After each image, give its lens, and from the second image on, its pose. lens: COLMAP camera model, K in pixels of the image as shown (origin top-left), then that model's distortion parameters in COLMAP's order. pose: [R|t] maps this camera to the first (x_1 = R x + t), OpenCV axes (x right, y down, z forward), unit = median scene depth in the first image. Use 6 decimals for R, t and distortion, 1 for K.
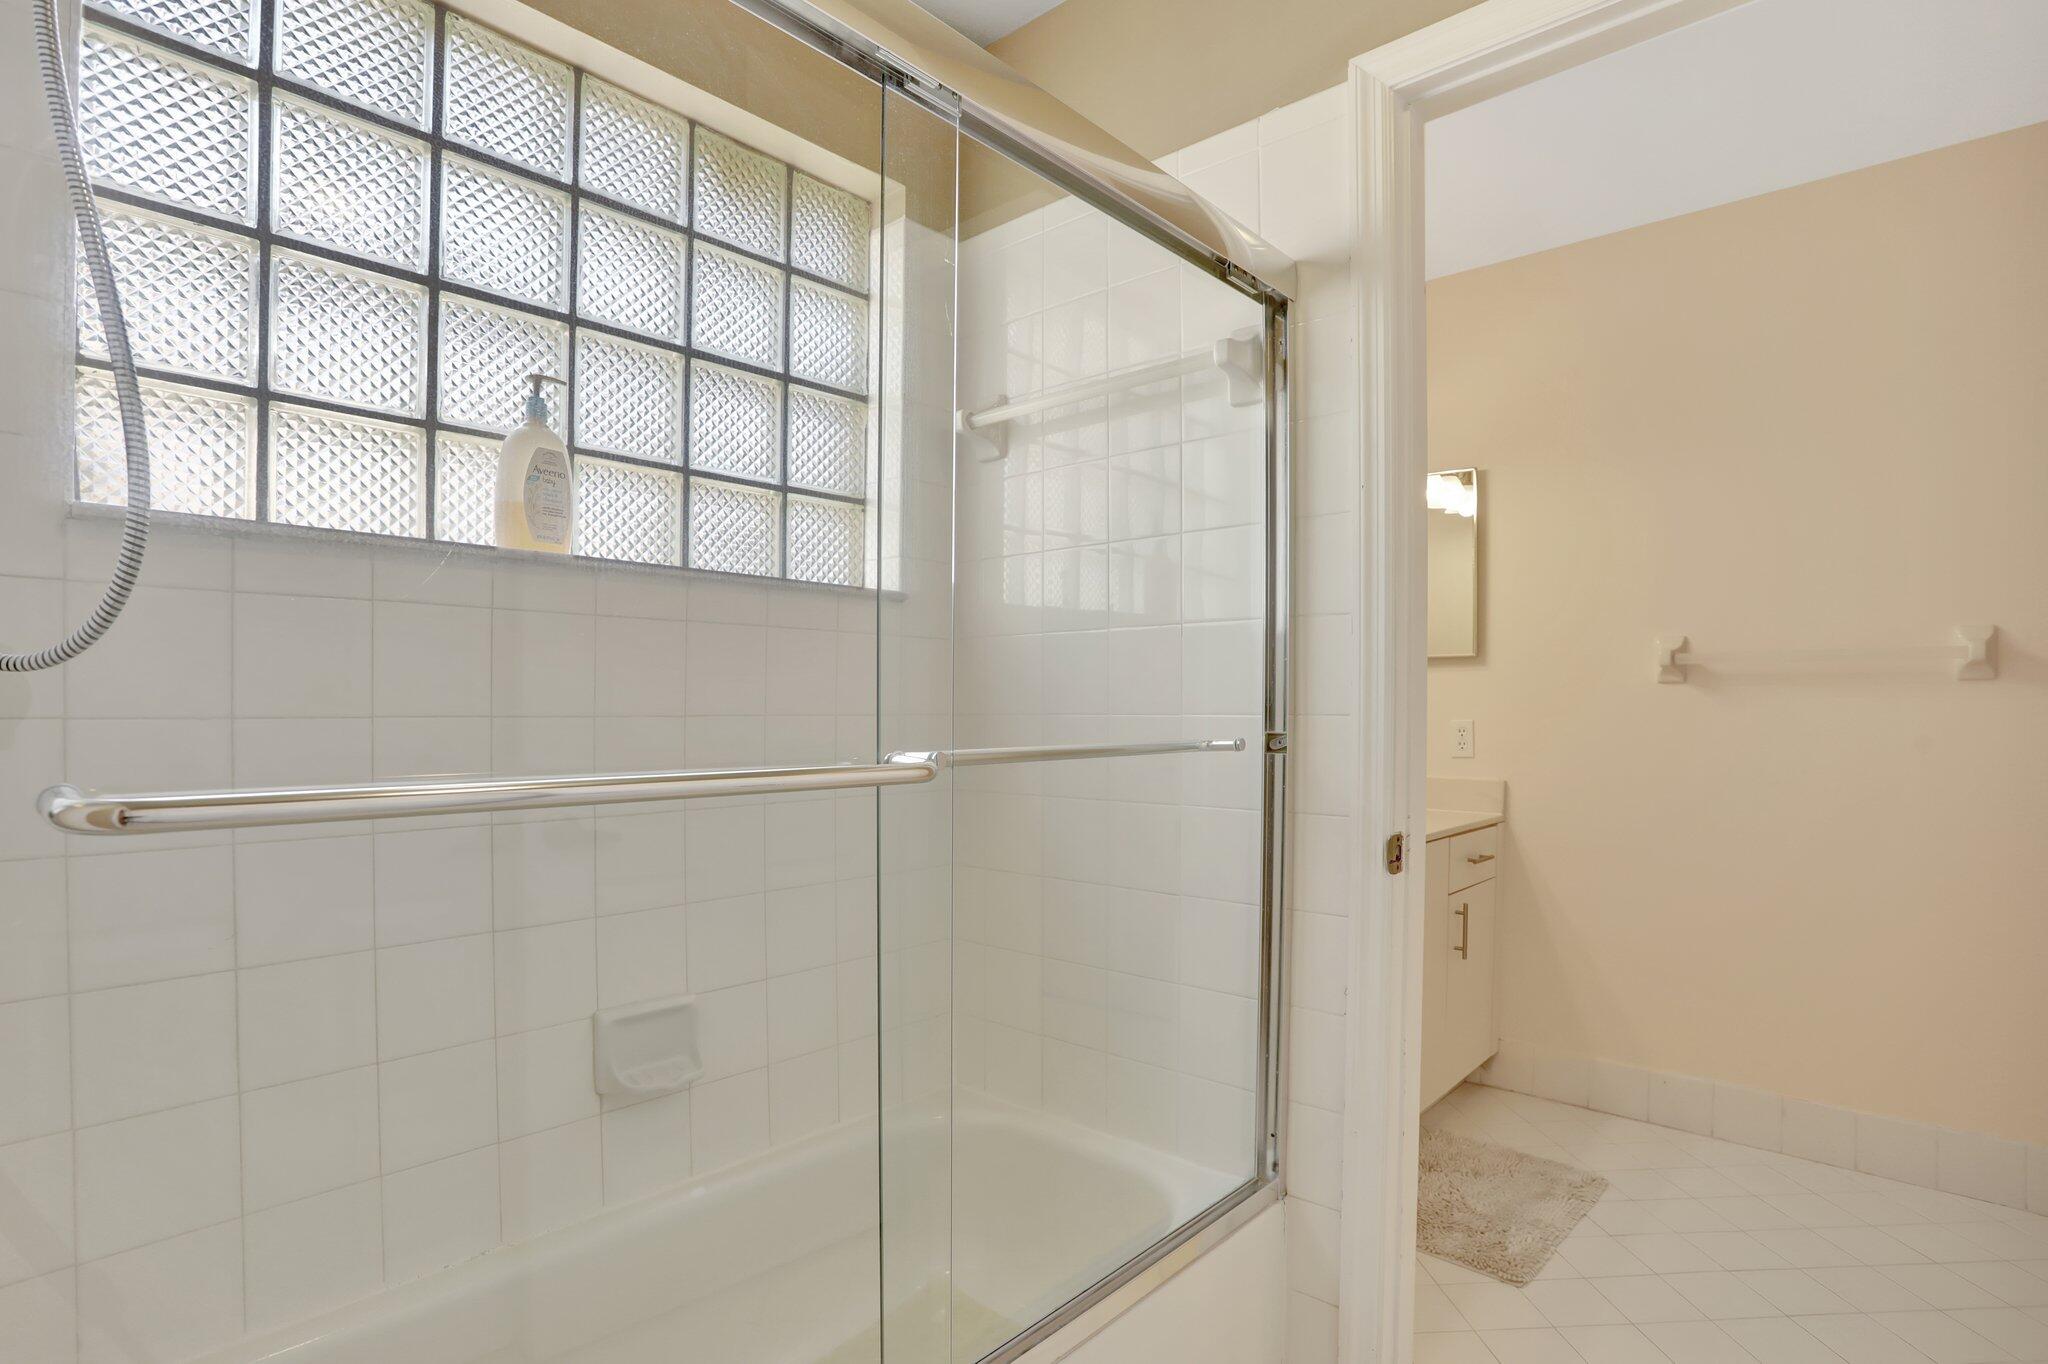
lens RADIAL K [[1019.5, 0, 1023.5], [0, 1019.5, 709.9], [0, 0, 1]] dist [-0.067854, 0.027187]
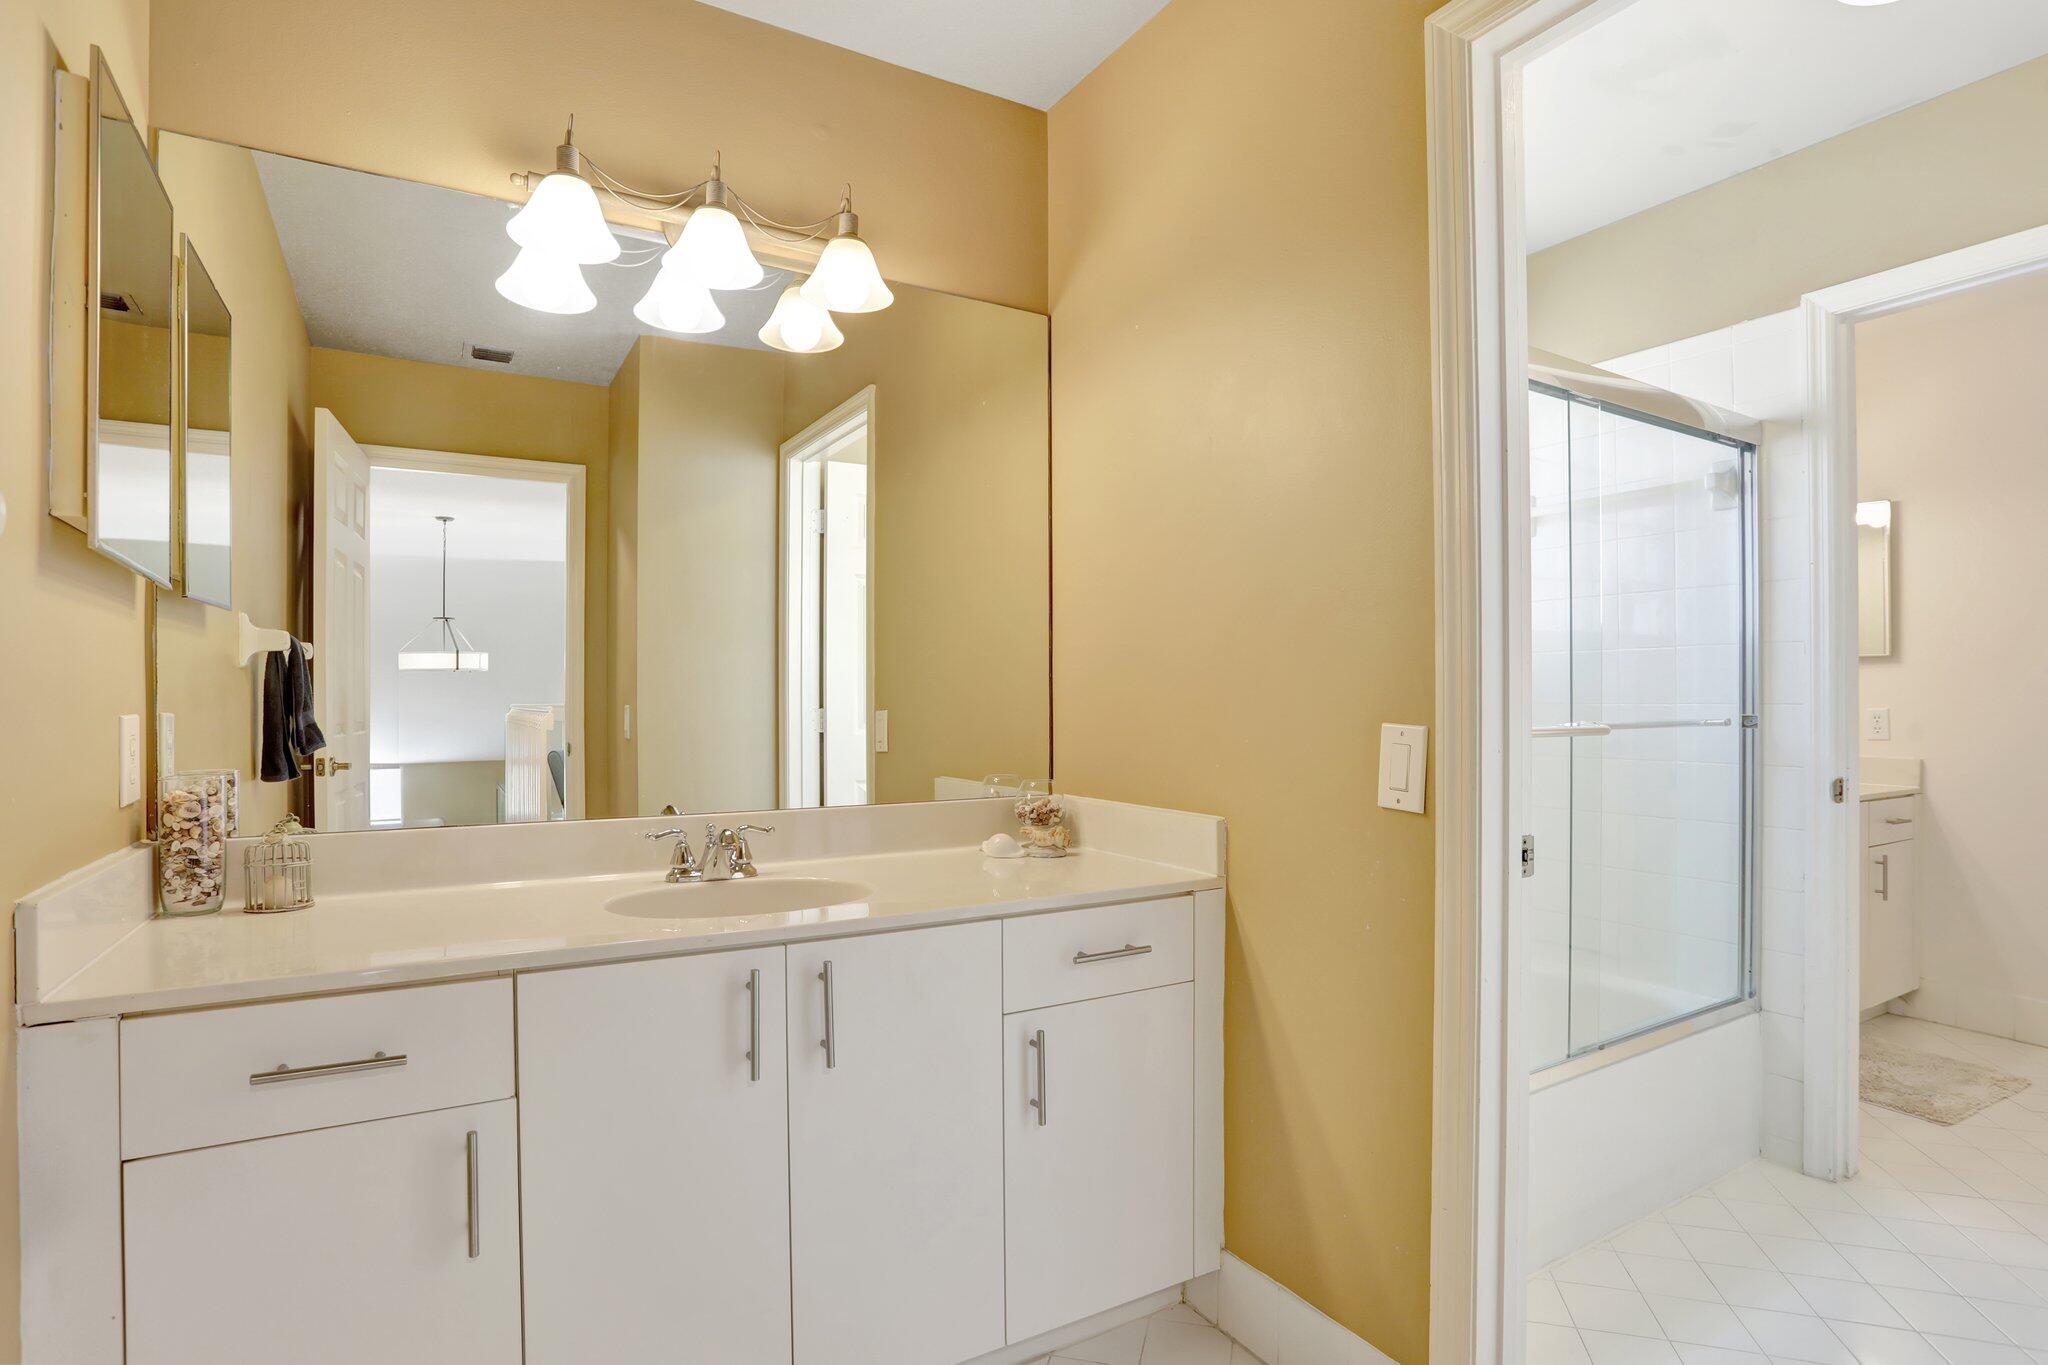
lens RADIAL K [[1019.5, 0, 1023.5], [0, 1019.5, 710.4], [0, 0, 1]] dist [-0.067854, 0.027187]
pose [[0.957165, -0.014611, -0.289173, -0.340207], [0.013975, 0.999893, -0.004265, 0.005452], [0.289205, 0.000041, 0.957267, -0.707702]]
